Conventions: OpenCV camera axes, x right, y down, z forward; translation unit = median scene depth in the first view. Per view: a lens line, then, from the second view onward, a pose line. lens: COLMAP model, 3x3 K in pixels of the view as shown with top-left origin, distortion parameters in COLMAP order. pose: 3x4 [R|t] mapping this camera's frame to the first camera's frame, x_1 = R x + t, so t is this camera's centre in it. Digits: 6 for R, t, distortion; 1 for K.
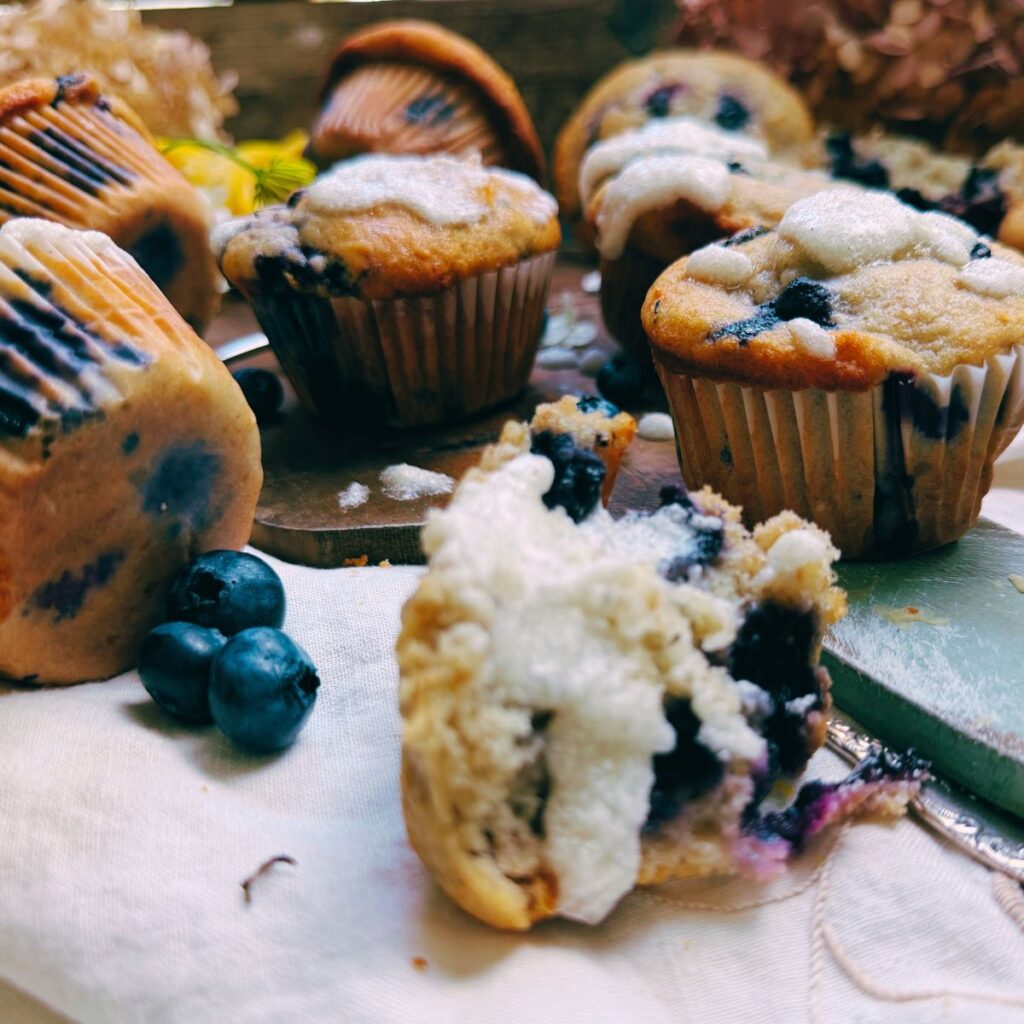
lens RADIAL K [[1041.6, 0, 512.0], [0, 1041.6, 512.0], [0, 0, 1]] dist [-0.046501, 0.013748]
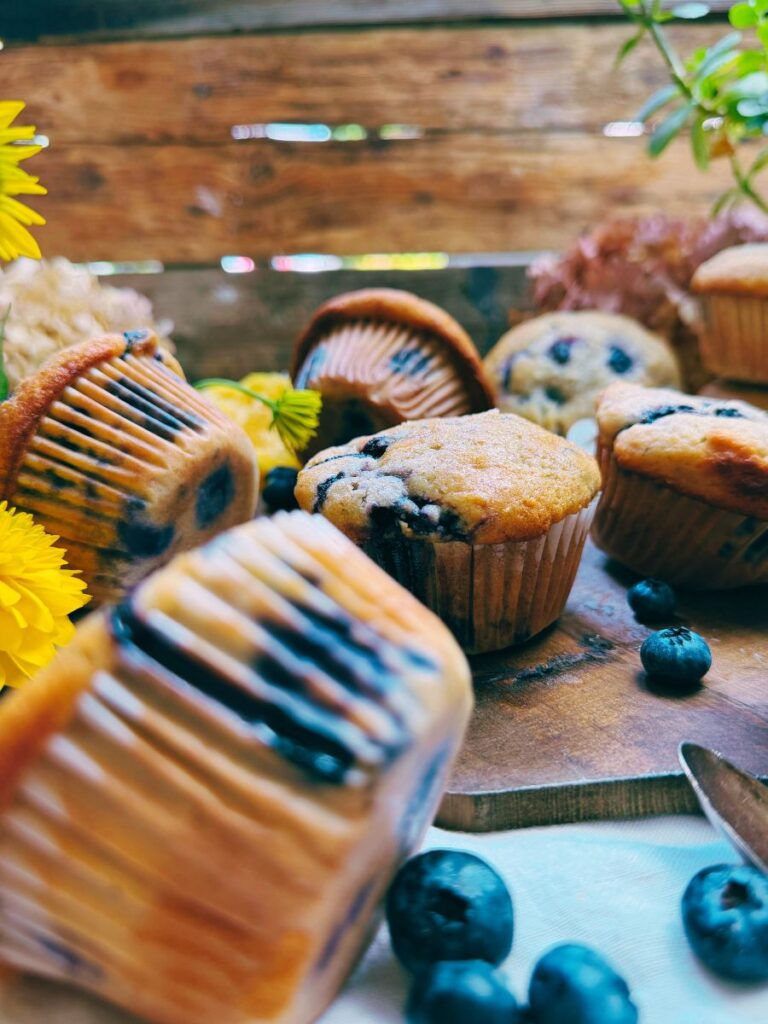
lens RADIAL K [[793.6, 0, 384.0], [0, 793.6, 512.0], [0, 0, 1]] dist [0.109428, -0.384656]
pose [[0.997308, -0.012813, 0.072192, -0.245975], [0.024754, 0.985639, -0.167041, -0.090098], [-0.069015, 0.168378, 0.983303, 0.181760]]
